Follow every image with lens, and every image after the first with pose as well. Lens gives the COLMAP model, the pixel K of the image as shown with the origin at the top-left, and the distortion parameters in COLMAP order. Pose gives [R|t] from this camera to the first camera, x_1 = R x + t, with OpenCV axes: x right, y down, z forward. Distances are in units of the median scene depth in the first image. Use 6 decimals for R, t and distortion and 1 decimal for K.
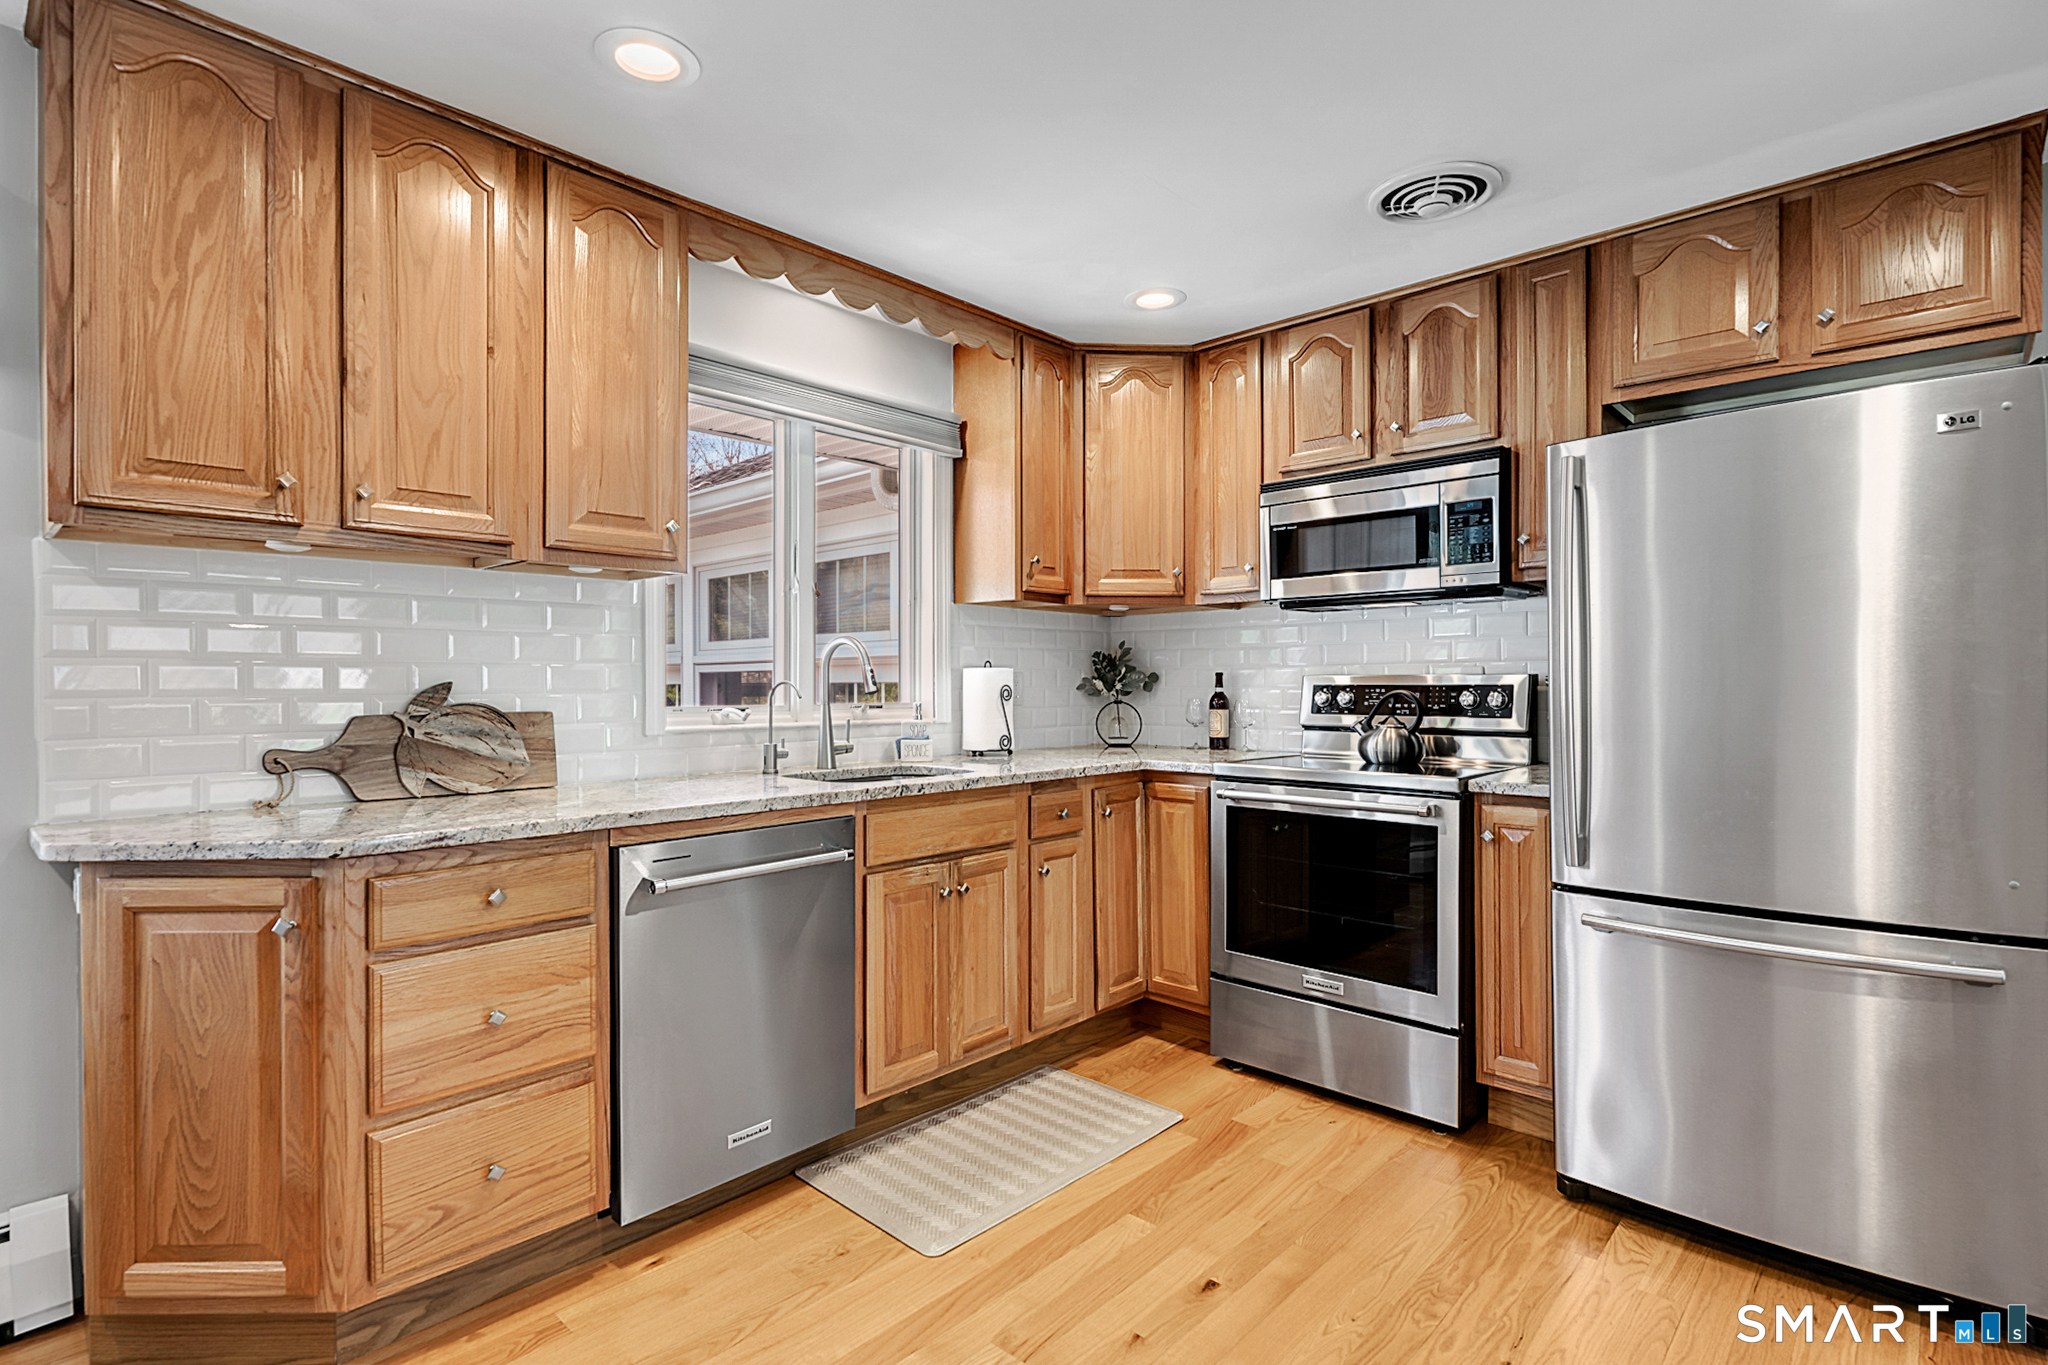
lens RADIAL K [[1007.8, 0, 1027.1], [0, 1007.8, 683.2], [0, 0, 1]] dist [0.000960, -0.000310]
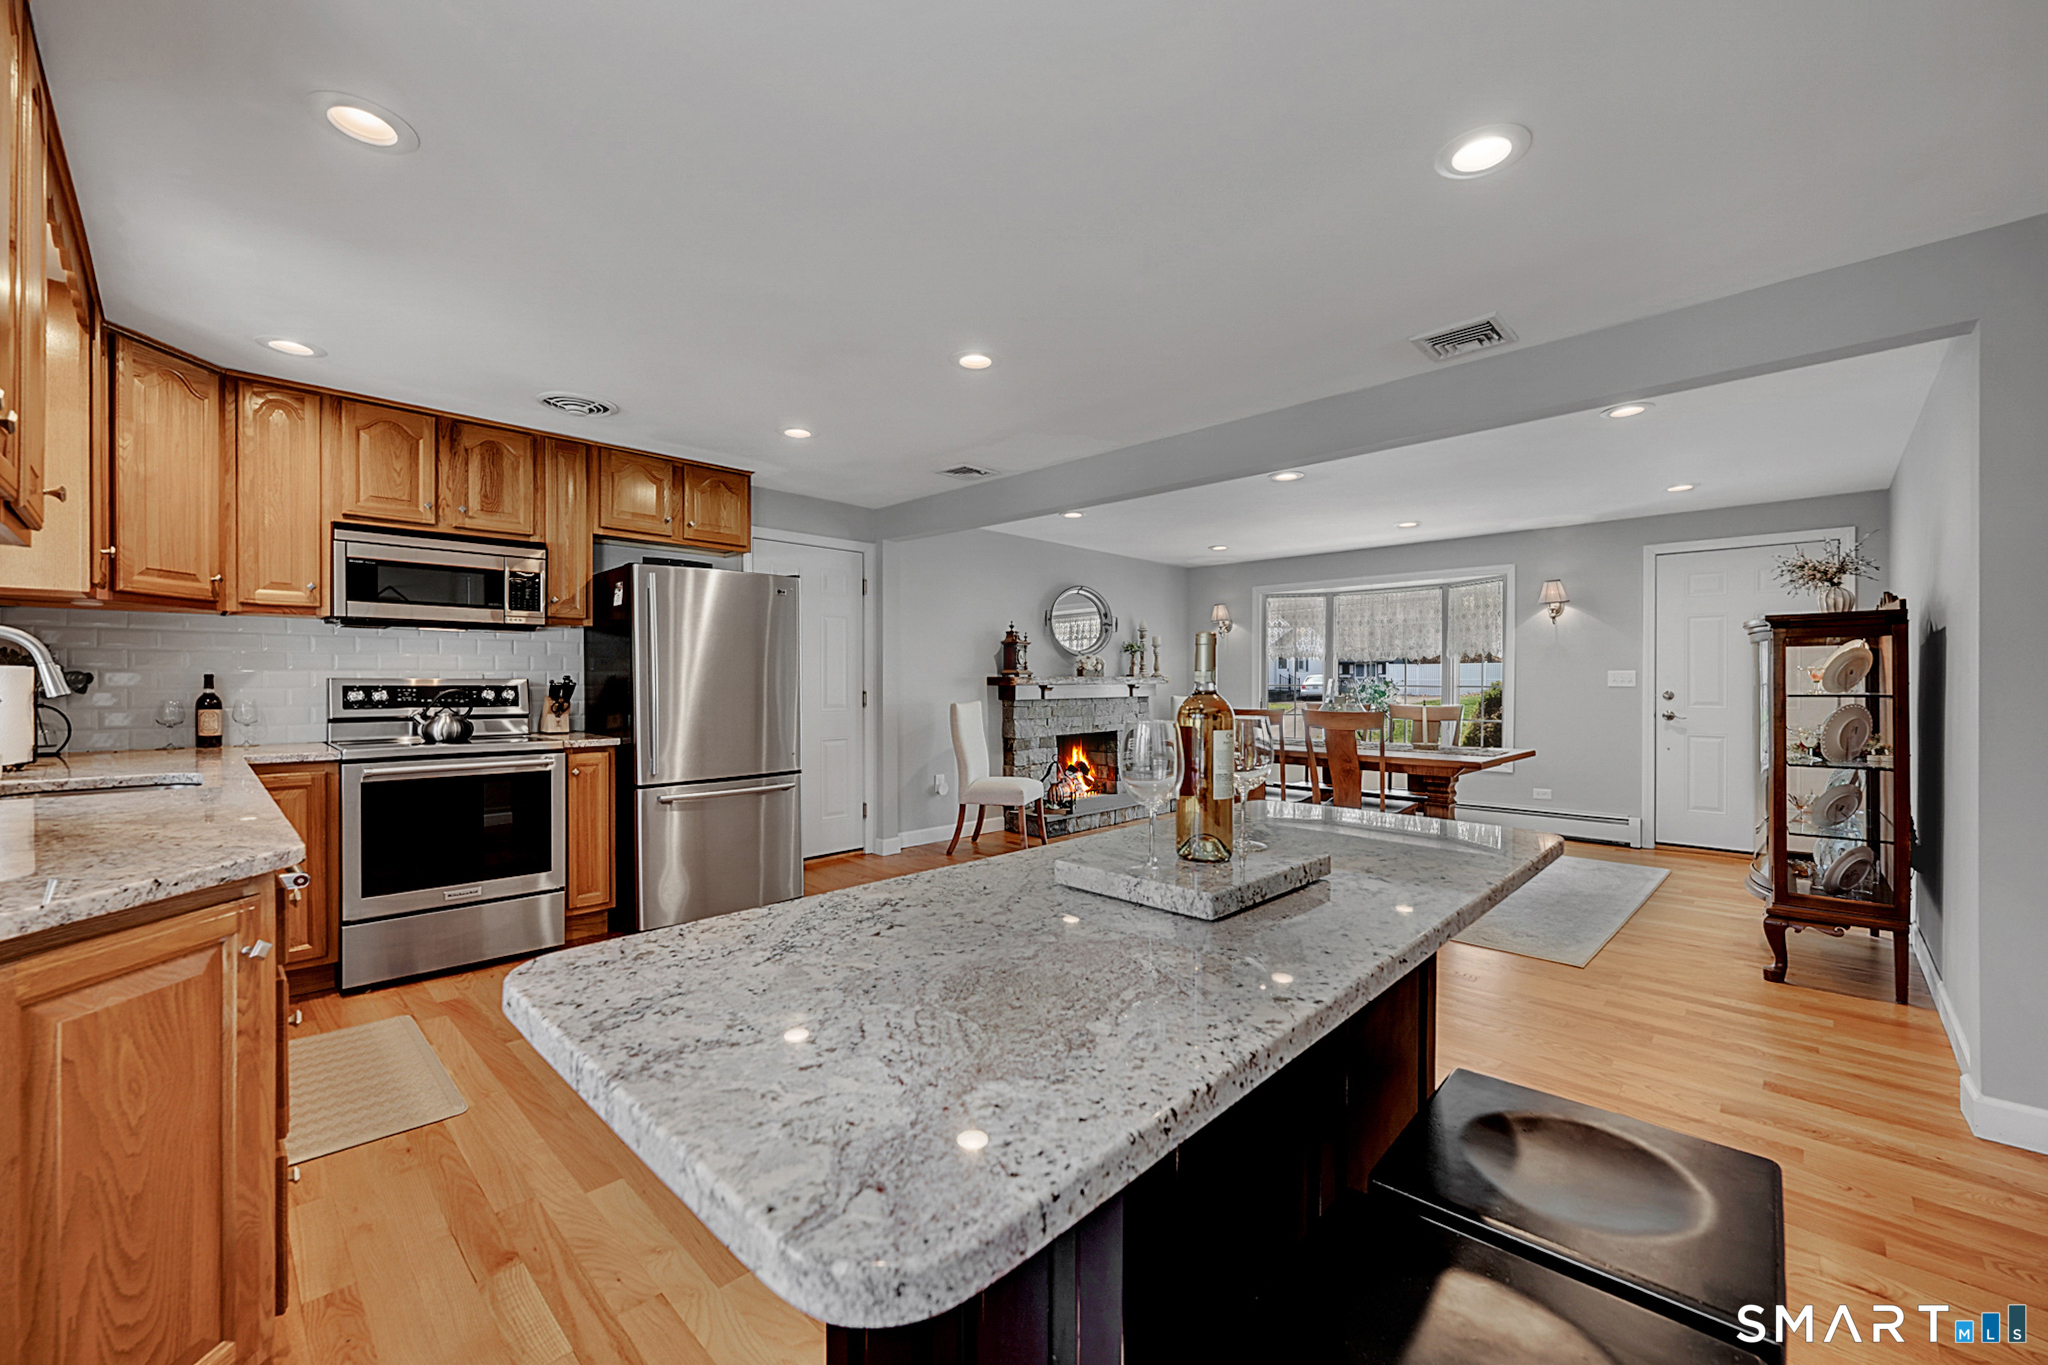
lens RADIAL K [[807.9, 0, 1028.5], [0, 807.9, 684.7], [0, 0, 1]] dist [-0.002245, -0.000041]
pose [[0.020001, 0.000748, 0.999800, -0.883722], [0.000996, 0.999999, -0.000768, 0.002049], [-0.999799, 0.001011, 0.020000, 0.176332]]
